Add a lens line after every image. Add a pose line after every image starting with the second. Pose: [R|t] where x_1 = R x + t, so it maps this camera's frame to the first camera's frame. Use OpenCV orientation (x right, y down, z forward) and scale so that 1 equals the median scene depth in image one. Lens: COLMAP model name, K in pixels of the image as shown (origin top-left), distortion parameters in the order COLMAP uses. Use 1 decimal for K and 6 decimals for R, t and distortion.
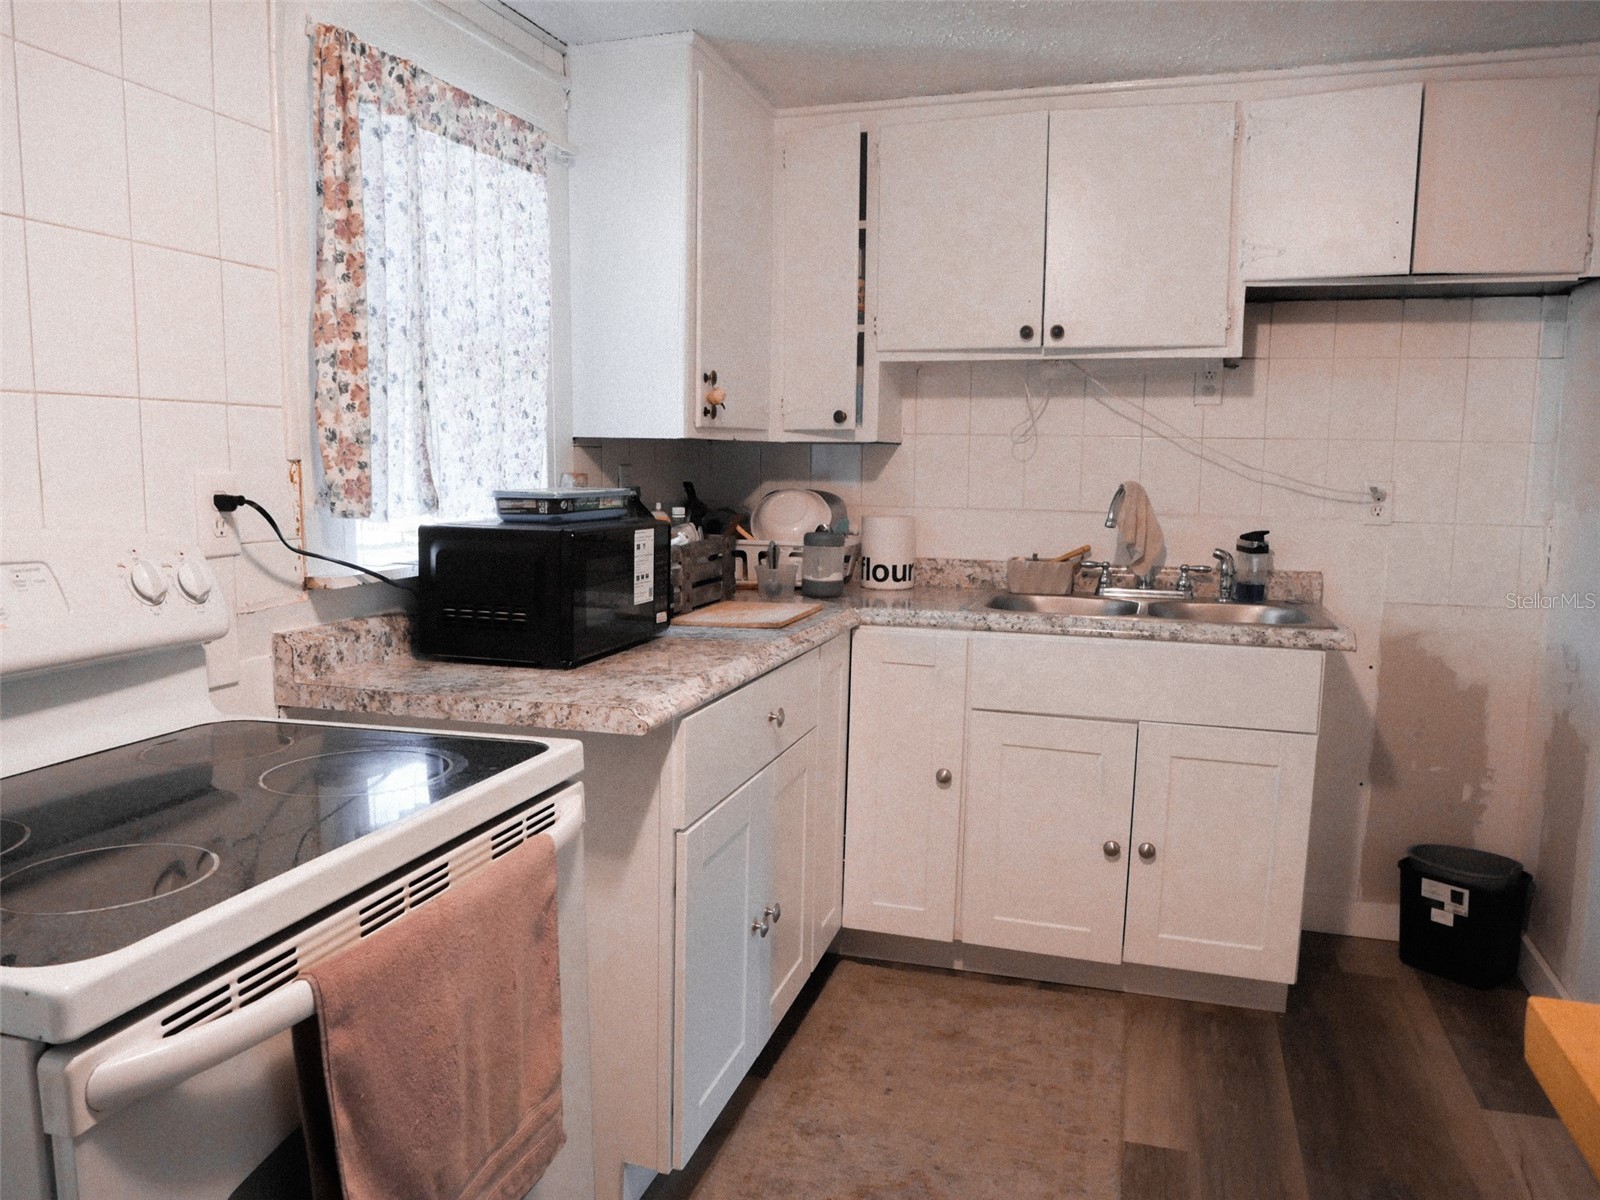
lens RADIAL K [[1153.0, 0, 795.1], [0, 1153.0, 601.0], [0, 0, 1]] dist [-0.041336, 0.013638]
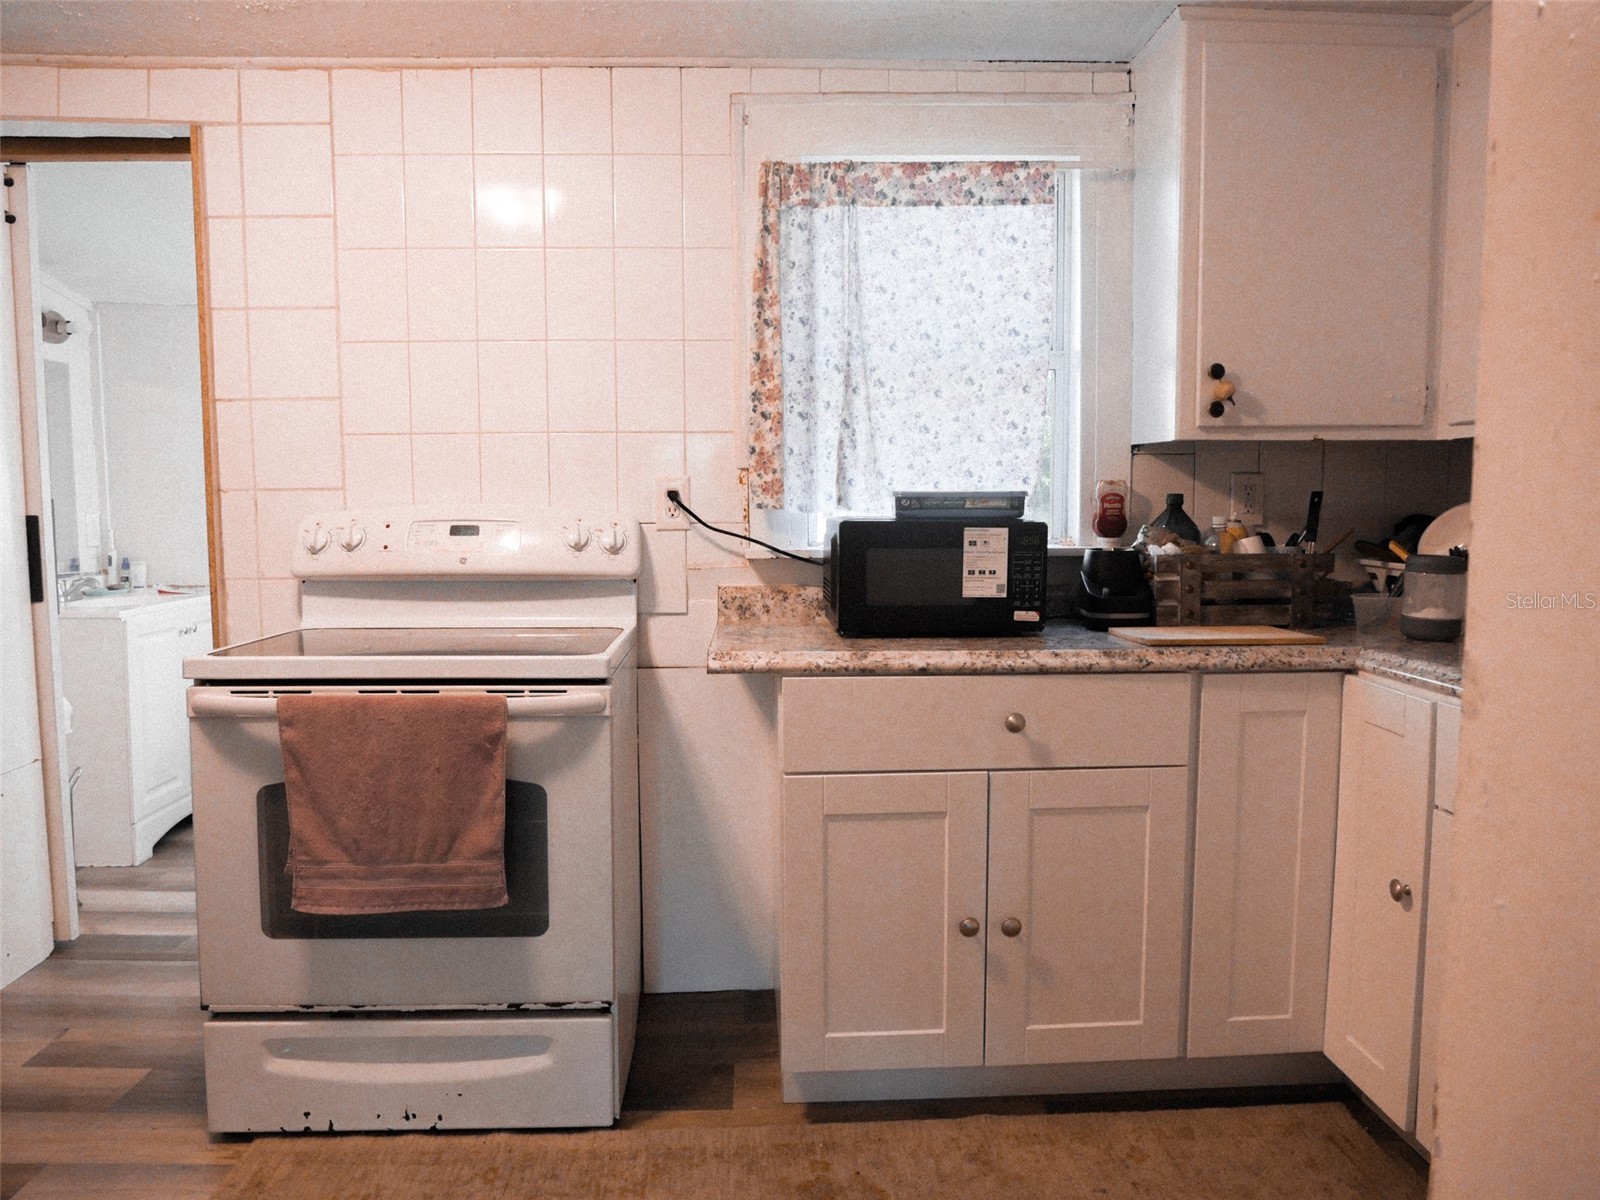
lens RADIAL K [[1153.0, 0, 791.6], [0, 1153.0, 597.6], [0, 0, 1]] dist [-0.041336, 0.013638]
pose [[0.347641, 0.072303, -0.934836, 0.823282], [-0.108796, 0.993398, 0.036374, -0.017790], [0.931294, 0.089061, 0.353212, 0.480908]]
